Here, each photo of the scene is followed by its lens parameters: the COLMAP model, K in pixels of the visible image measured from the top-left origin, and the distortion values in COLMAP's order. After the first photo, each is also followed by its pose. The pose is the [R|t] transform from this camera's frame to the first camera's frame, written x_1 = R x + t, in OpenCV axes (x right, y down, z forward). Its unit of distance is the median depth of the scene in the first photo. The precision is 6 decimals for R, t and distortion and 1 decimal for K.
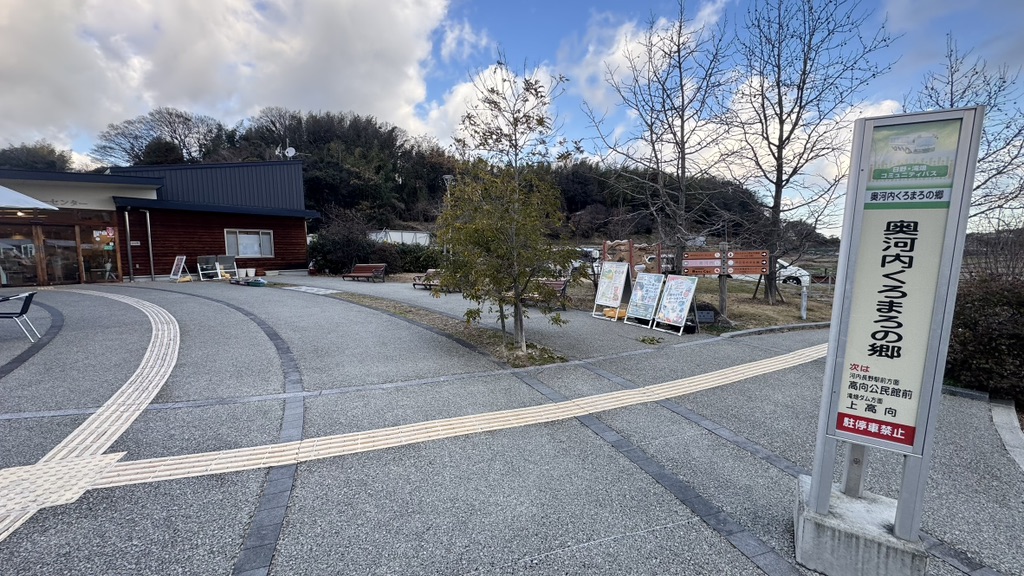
lens RADIAL K [[410.0, 0, 512.0], [0, 410.0, 288.0], [0, 0, 1]] dist [-0.000948, -0.000421]
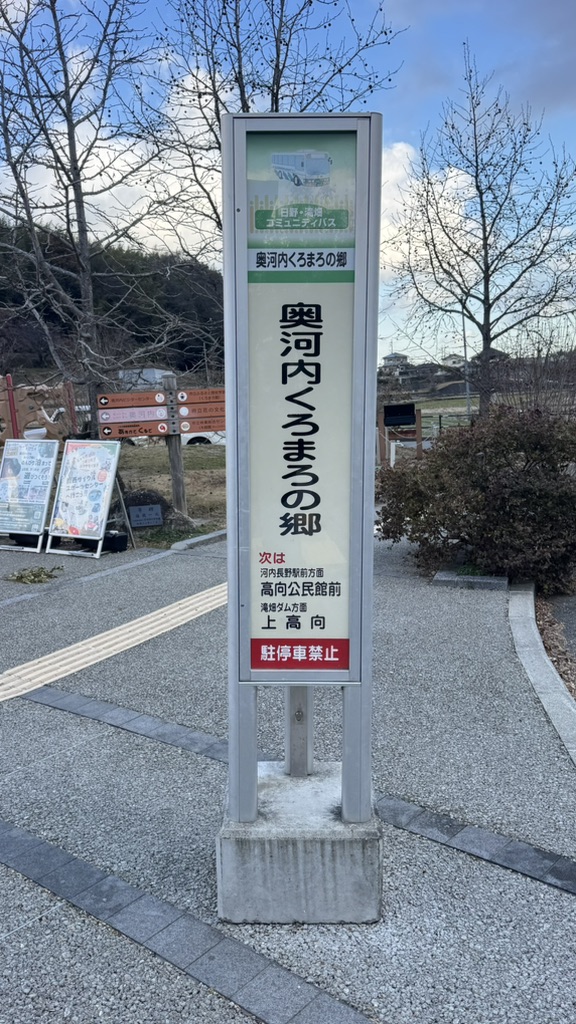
lens RADIAL K [[836.3, 0, 288.8], [0, 836.3, 517.2], [0, 0, 1]] dist [0.174258, -0.331507]
pose [[0.841811, -0.108583, 0.528738, 0.235224], [0.085341, 0.994011, 0.068261, 0.055906], [-0.532984, -0.012340, 0.846036, -0.033823]]
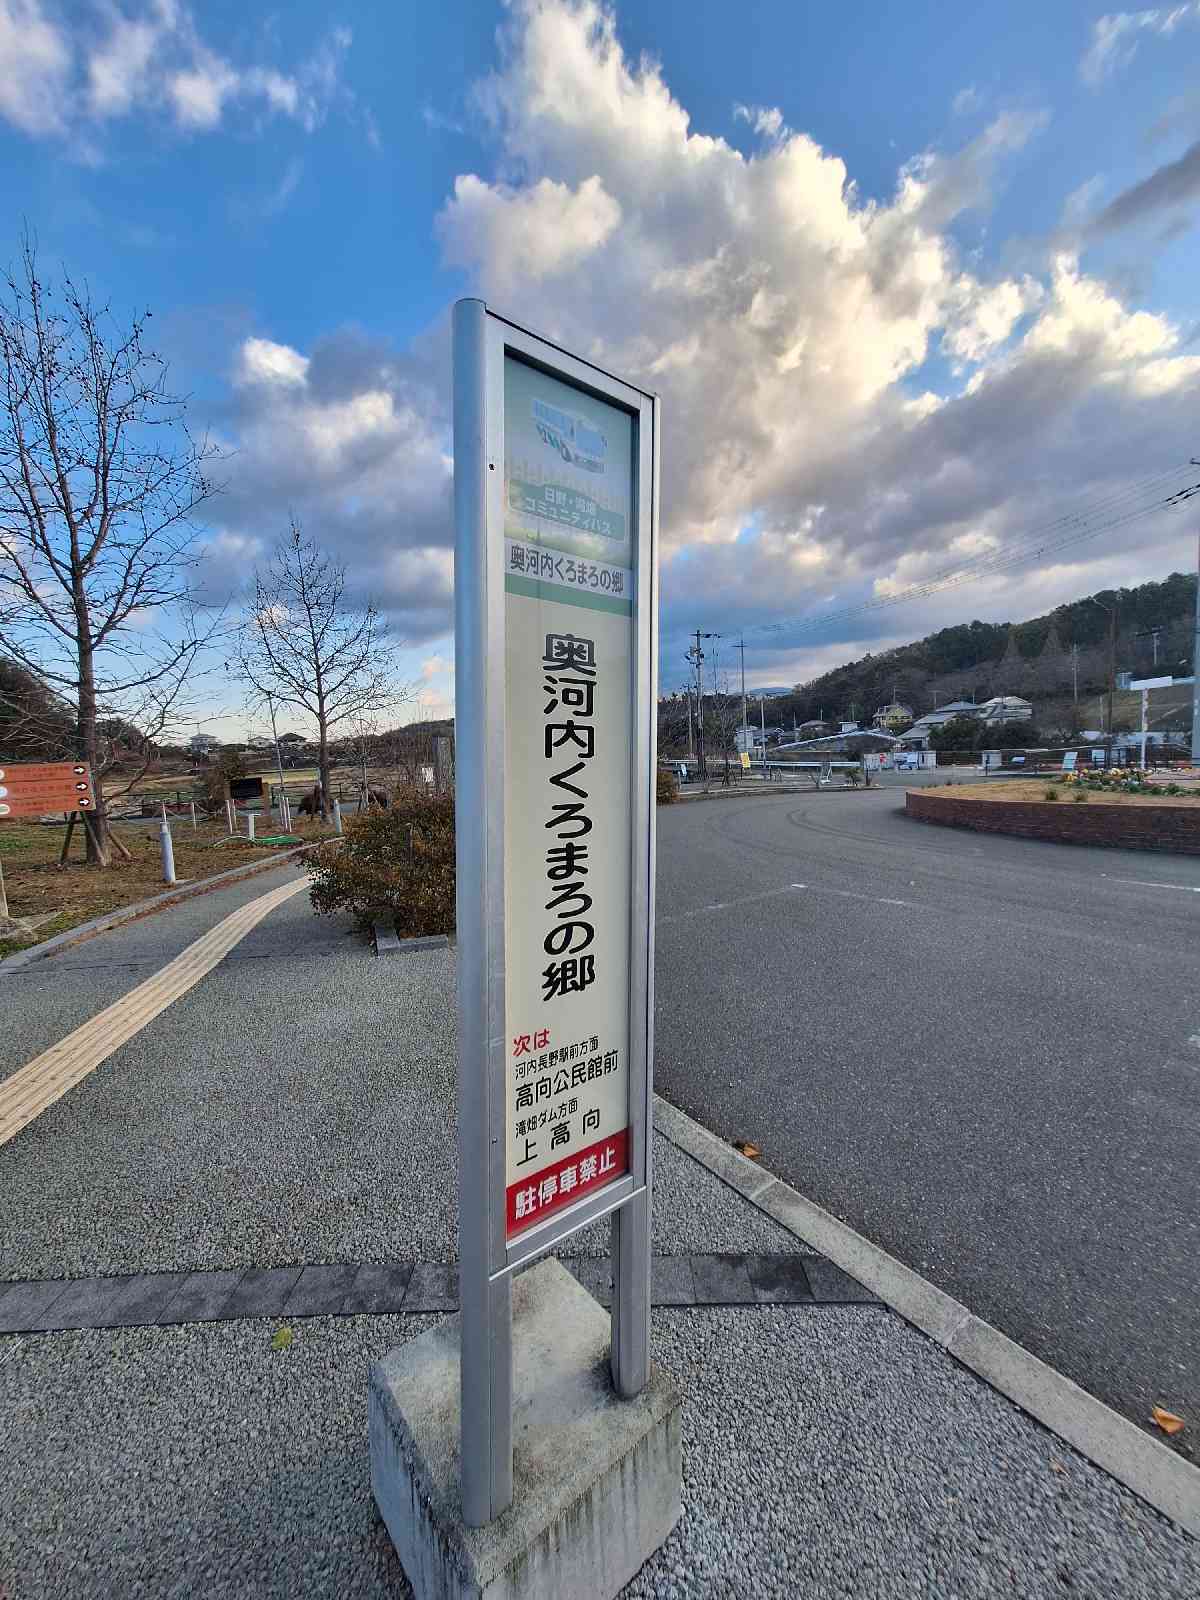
lens RADIAL K [[621.9, 0, 604.3], [0, 621.9, 796.9], [0, 0, 1]] dist [-0.001306, 0.000153]
pose [[0.295929, -0.077954, 0.952024, 0.366650], [0.119454, 0.991861, 0.044084, -0.032824], [-0.947711, 0.100677, 0.302832, 0.750550]]
